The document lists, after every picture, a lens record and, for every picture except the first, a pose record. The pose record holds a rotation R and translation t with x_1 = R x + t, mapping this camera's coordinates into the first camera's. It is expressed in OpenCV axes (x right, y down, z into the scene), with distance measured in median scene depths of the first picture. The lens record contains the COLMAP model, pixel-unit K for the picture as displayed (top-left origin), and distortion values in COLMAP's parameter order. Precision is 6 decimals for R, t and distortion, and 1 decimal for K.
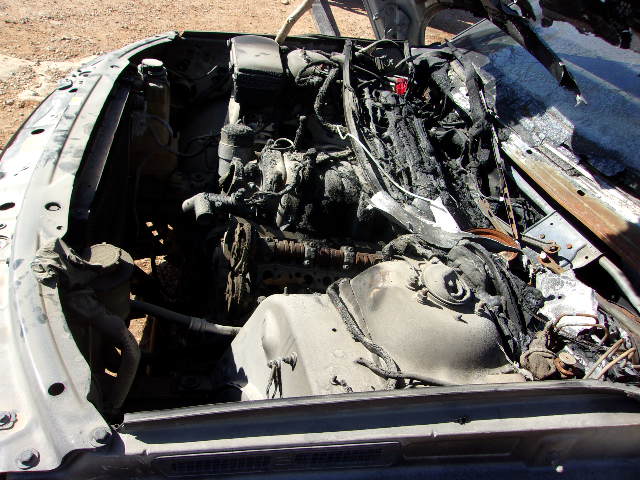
lens RADIAL K [[509.8, 0, 320.0], [0, 509.8, 240.0], [0, 0, 1]] dist [-0.003250, 0.016698]
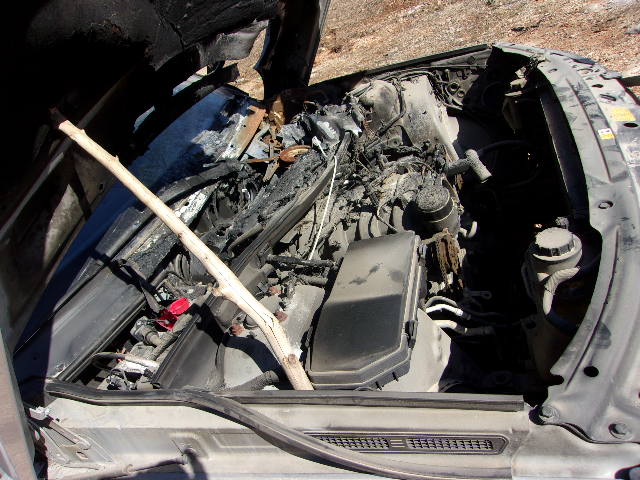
lens RADIAL K [[509.8, 0, 320.0], [0, 509.8, 240.0], [0, 0, 1]] dist [-0.003250, 0.016698]
pose [[-0.897165, -0.077589, 0.434828, -0.450958], [0.395156, 0.298864, 0.868638, -1.245846], [-0.197351, 0.951136, -0.237470, 1.553728]]
